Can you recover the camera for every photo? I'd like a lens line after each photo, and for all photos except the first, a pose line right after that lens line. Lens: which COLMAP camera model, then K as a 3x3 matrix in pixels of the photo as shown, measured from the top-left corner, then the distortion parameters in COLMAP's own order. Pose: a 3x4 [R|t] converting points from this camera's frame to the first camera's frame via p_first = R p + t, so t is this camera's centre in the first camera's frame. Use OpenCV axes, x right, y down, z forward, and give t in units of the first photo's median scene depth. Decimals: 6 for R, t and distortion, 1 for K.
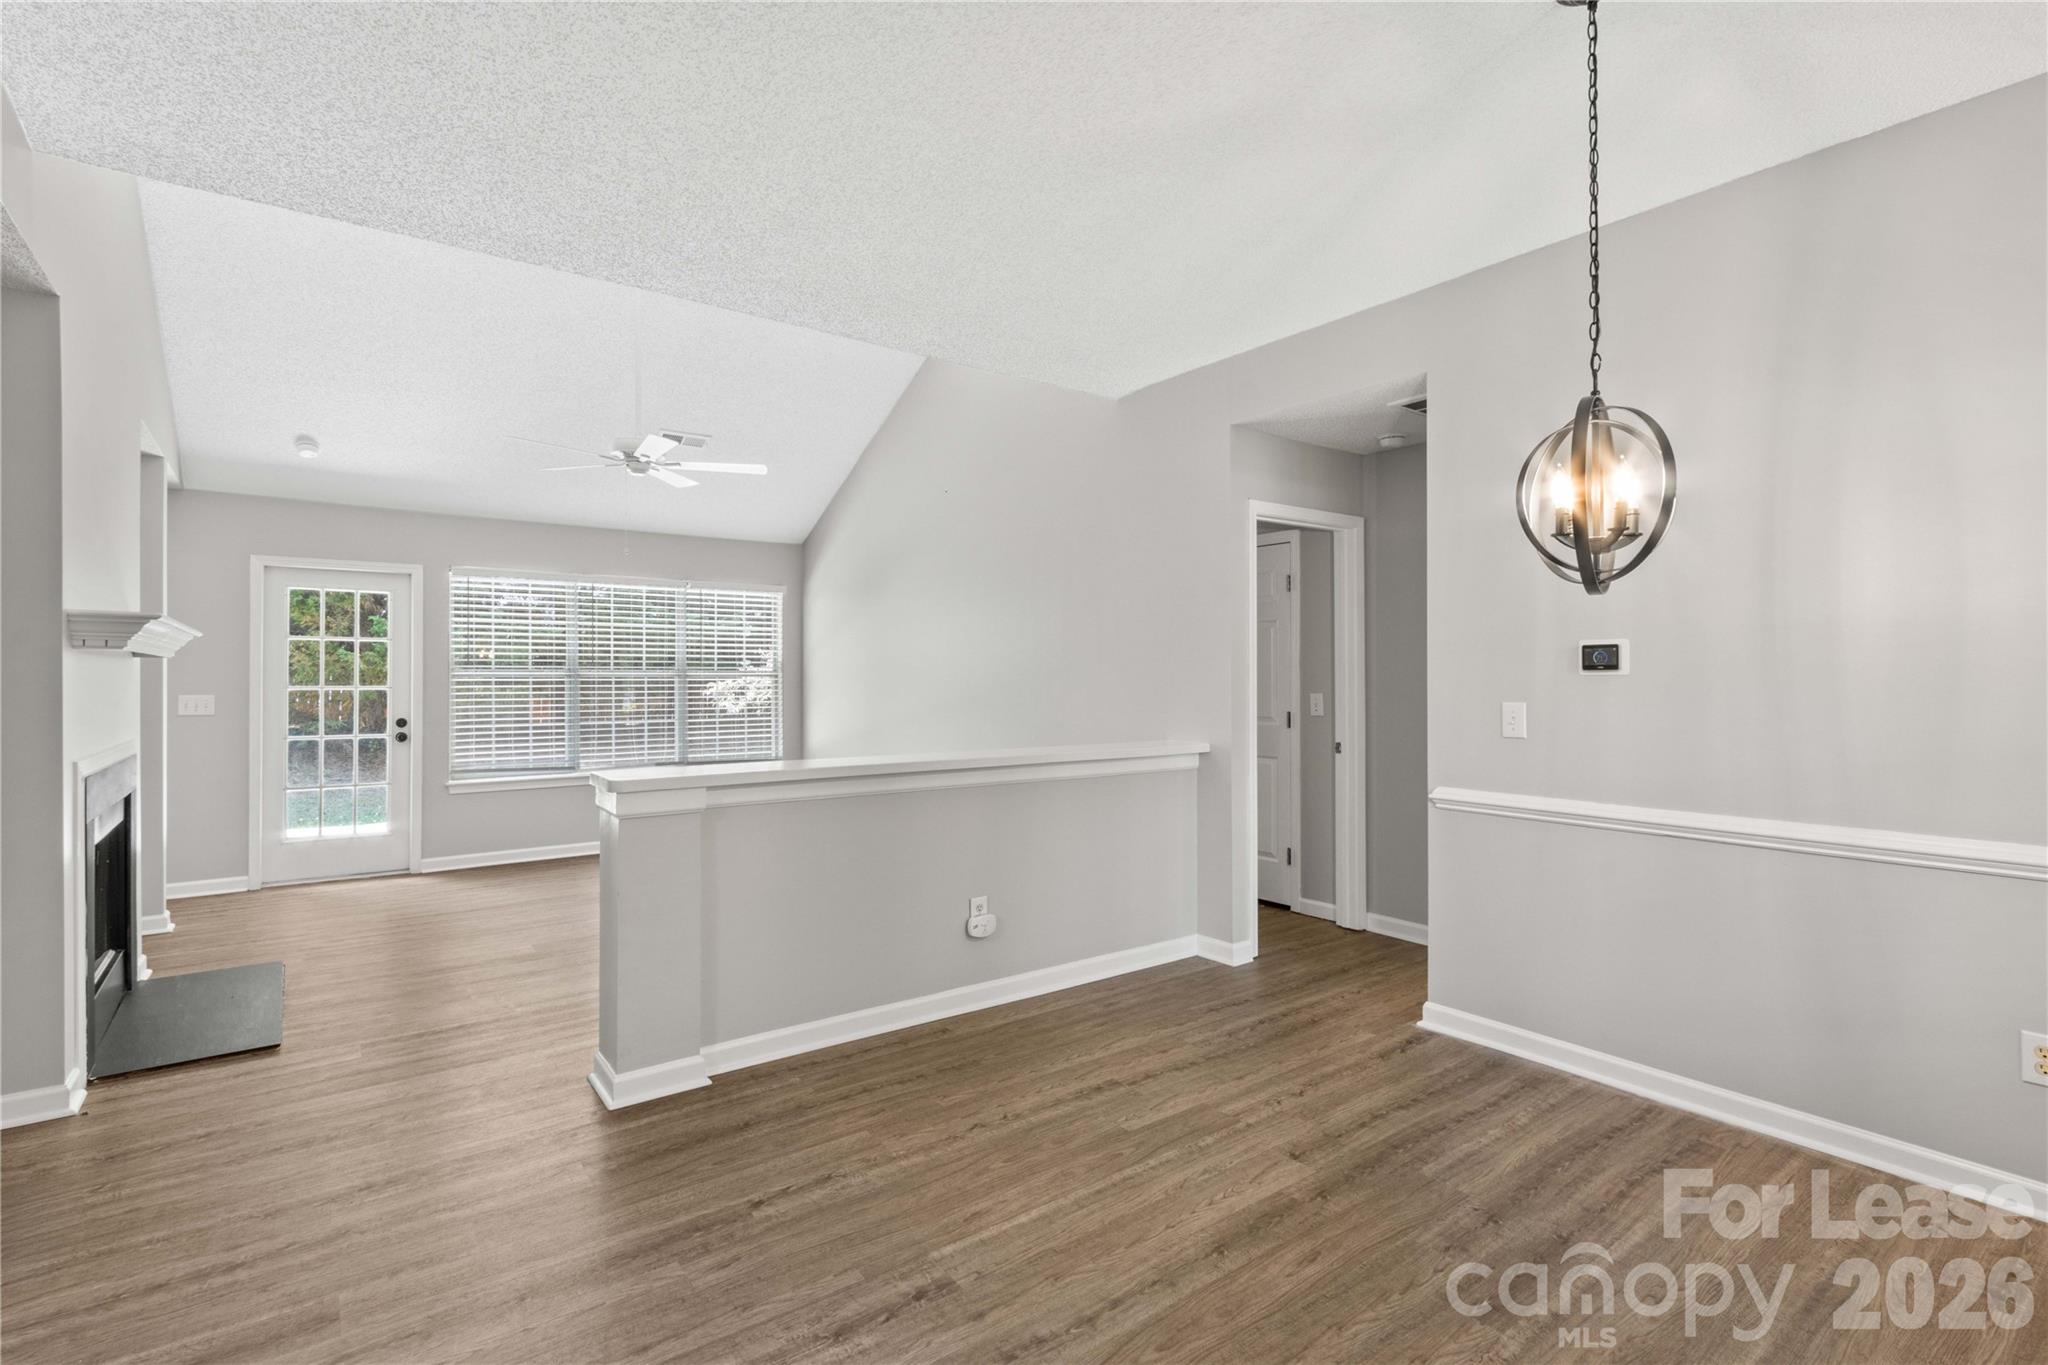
lens RADIAL K [[946.2, 0, 985.5], [0, 946.2, 677.2], [0, 0, 1]] dist [0.009951, -0.000227]
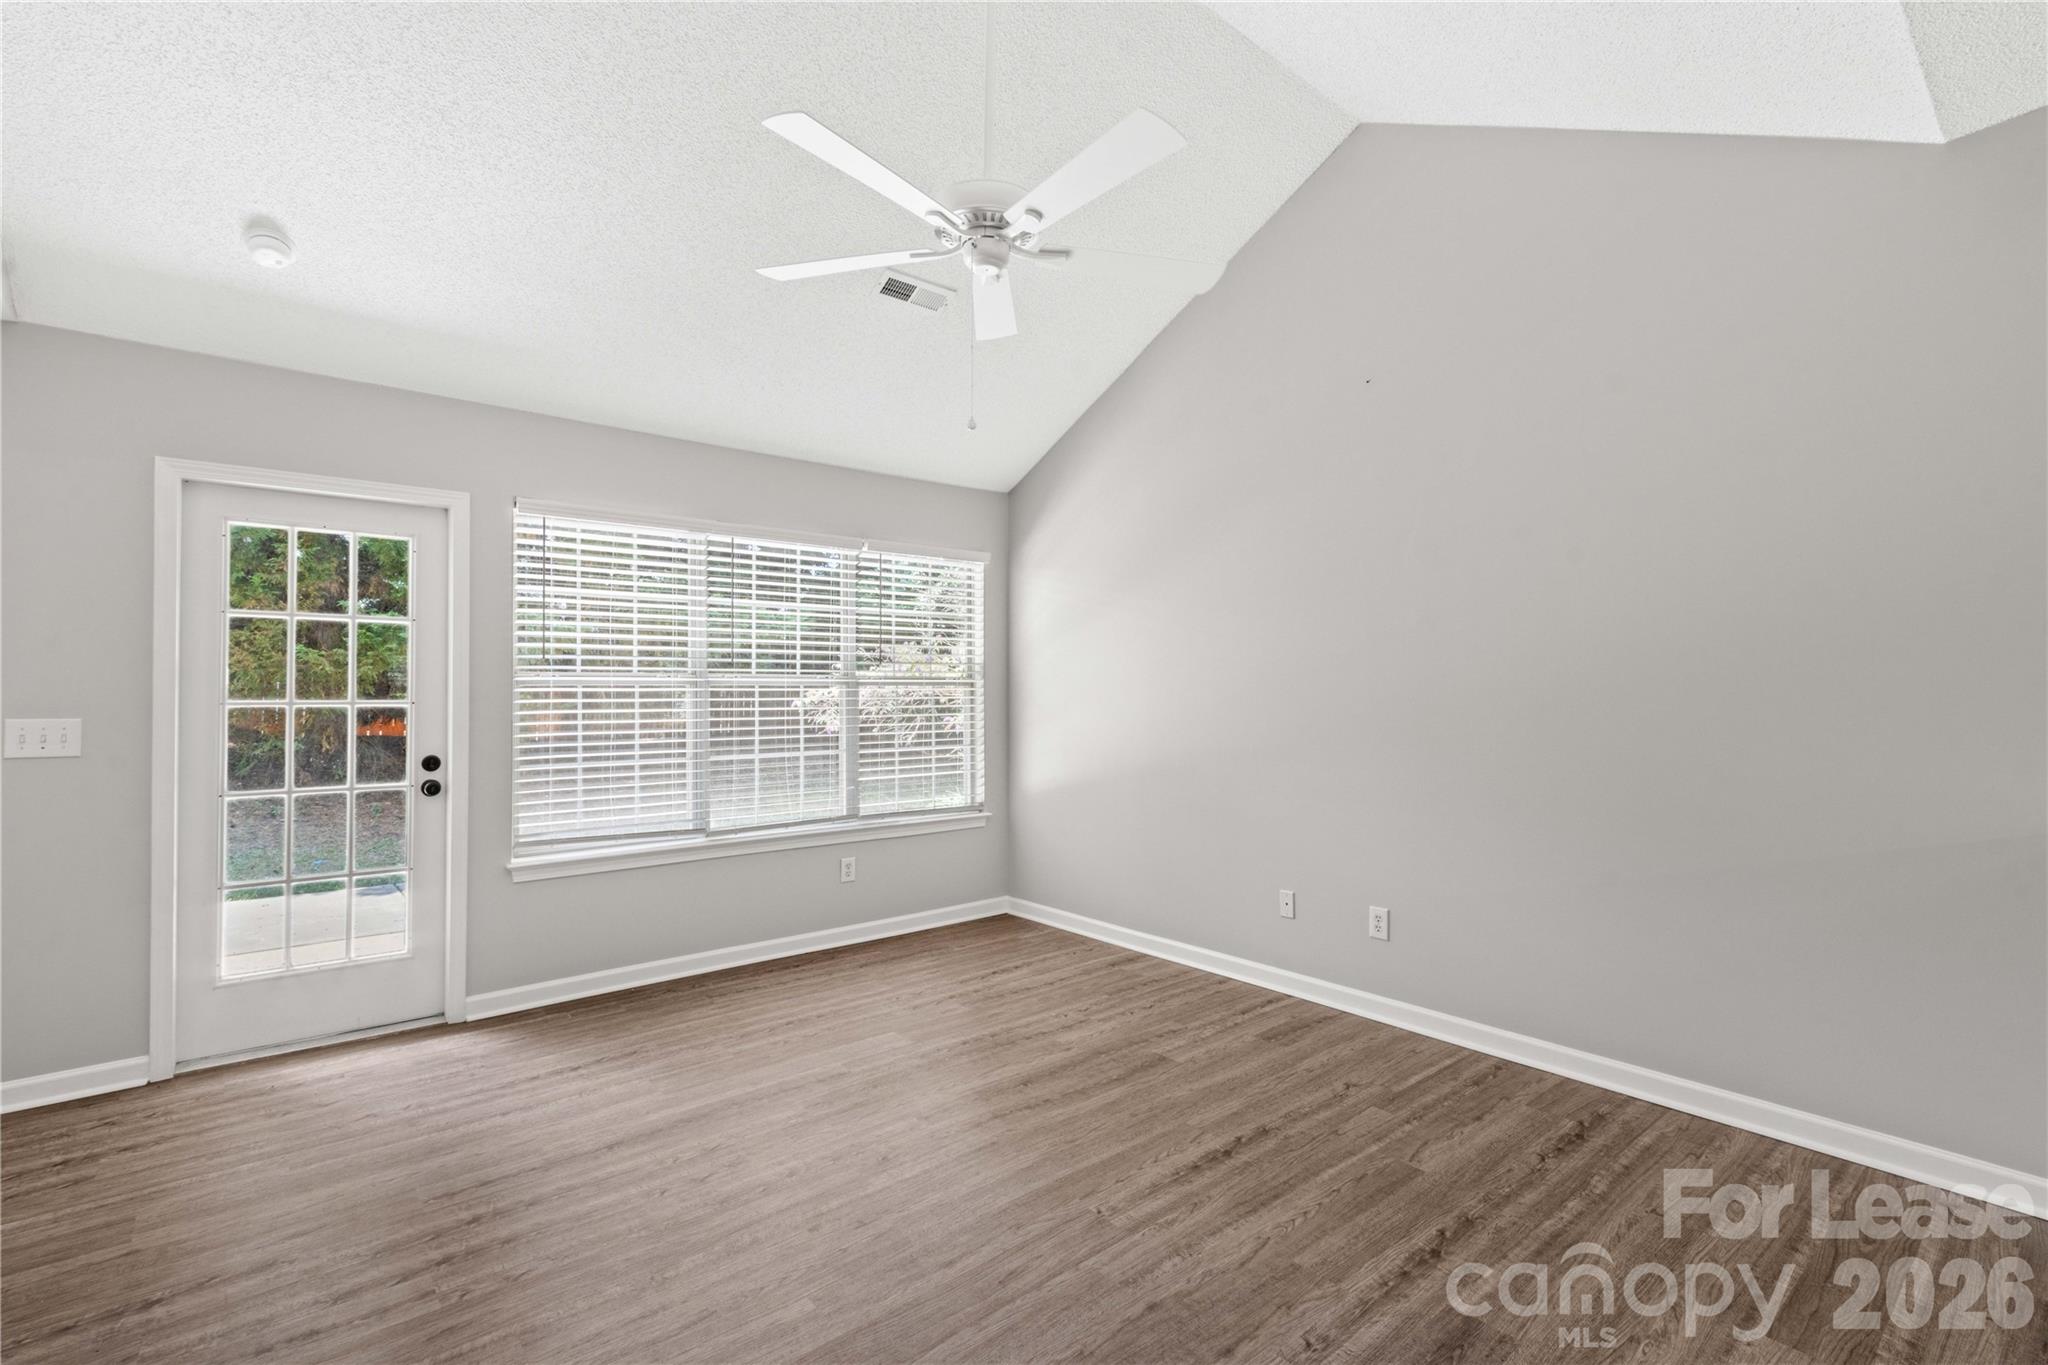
lens RADIAL K [[925.2, 0, 1016.0], [0, 925.2, 683.3], [0, 0, 1]] dist [-0.002206, -0.000040]
pose [[0.997234, 0.003097, 0.074258, -0.566761], [-0.002952, 0.999994, -0.002063, -0.001378], [-0.074264, 0.001838, 0.997237, 0.772737]]
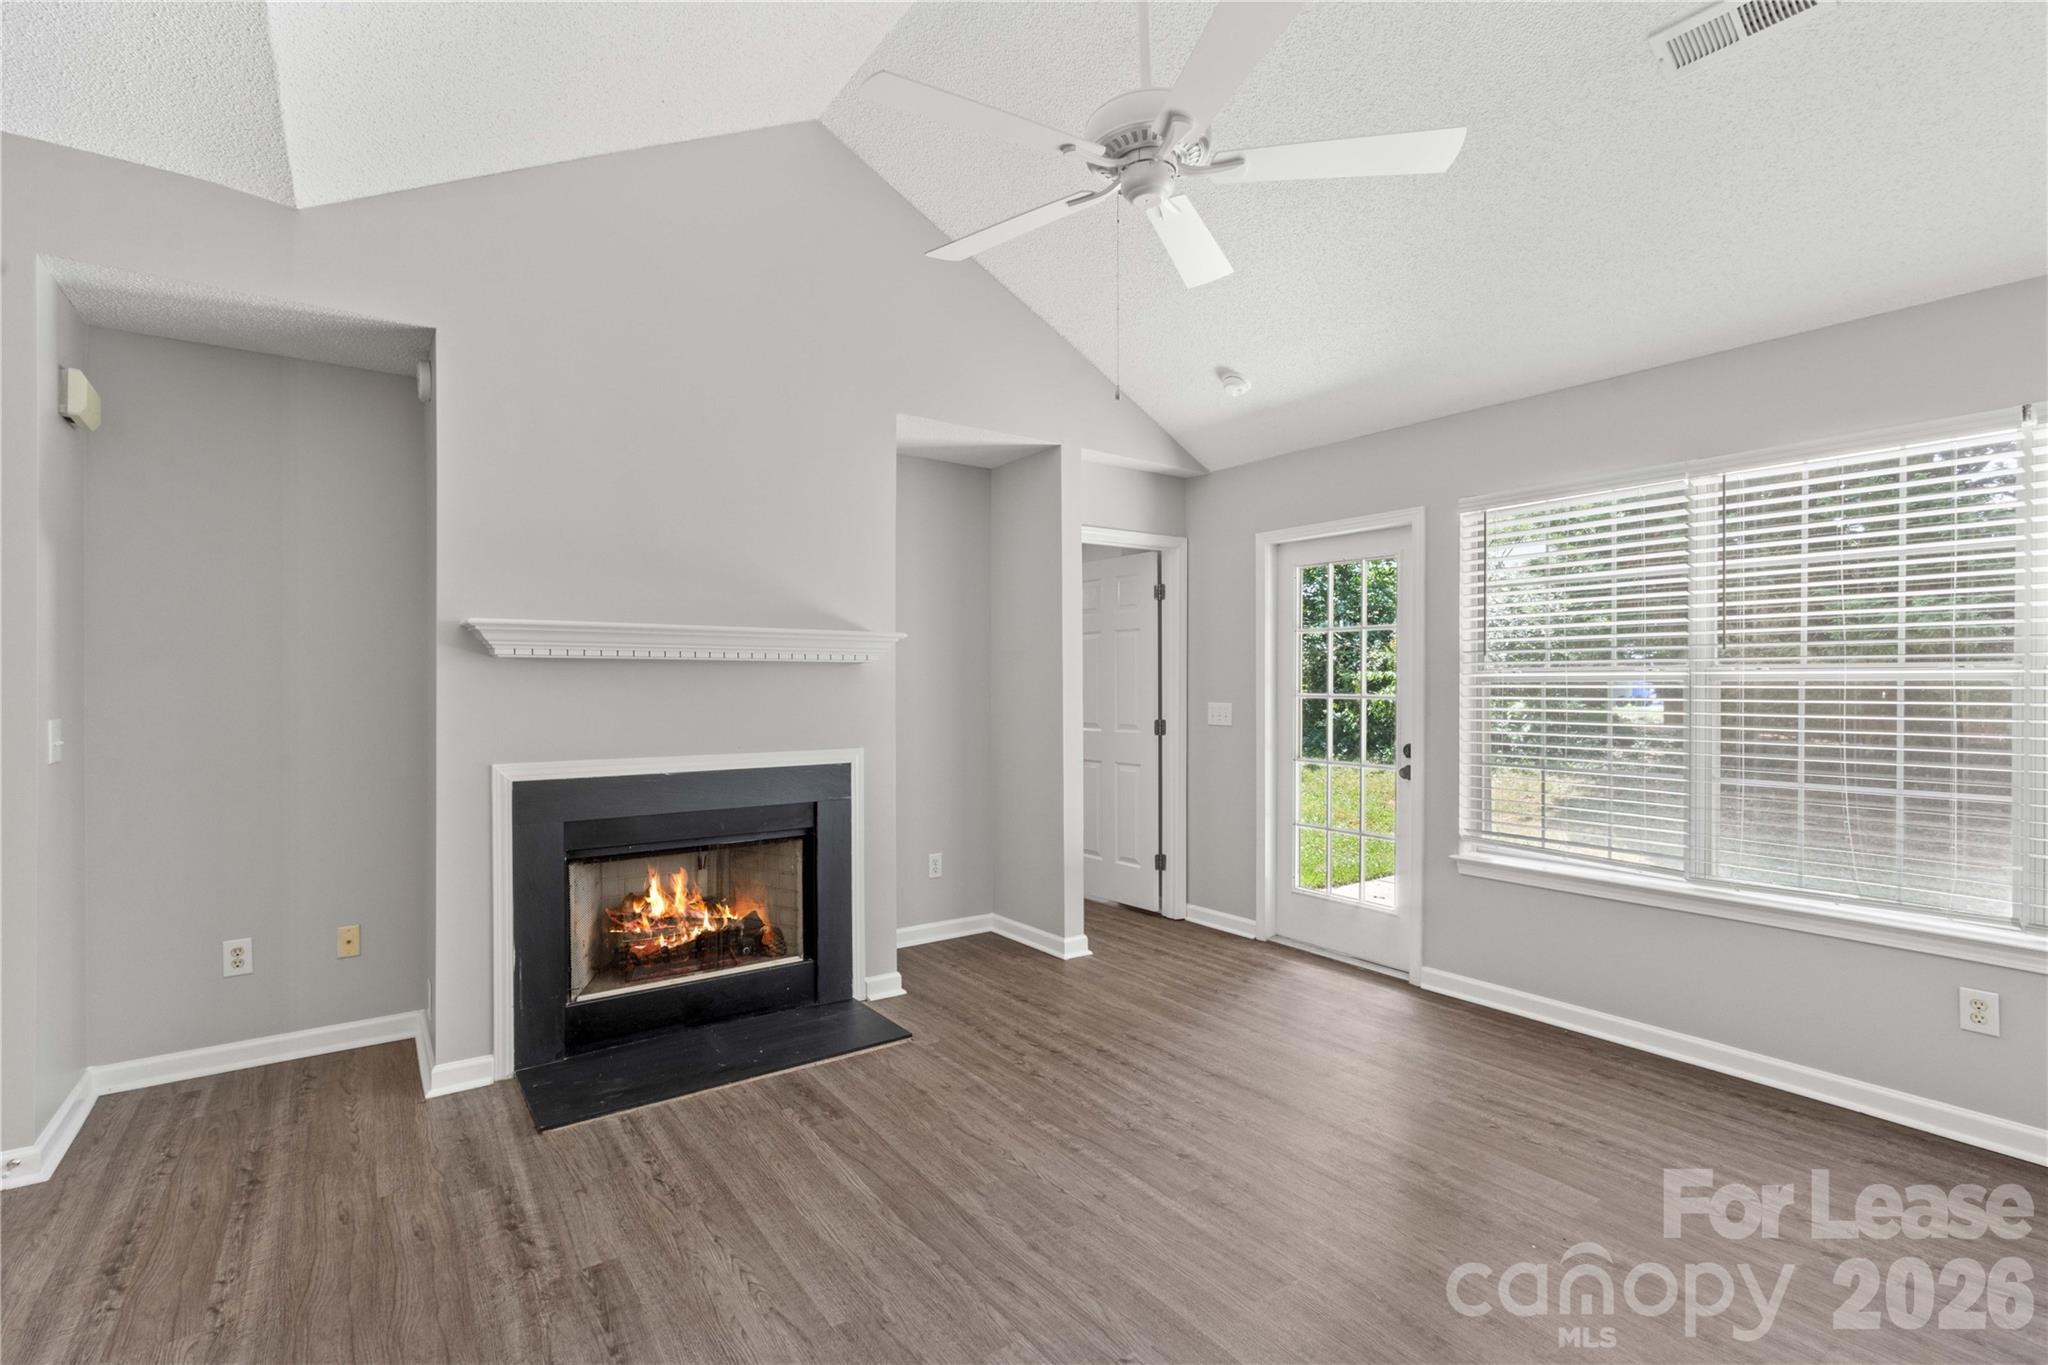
lens RADIAL K [[932.0, 0, 1020.0], [0, 932.0, 690.9], [0, 0, 1]] dist [0.001141, -0.001539]
pose [[-0.001862, 0.010276, -0.999945, 0.065429], [0.003479, 0.999941, 0.010269, -0.002336], [0.999992, -0.003460, -0.001898, 1.381211]]
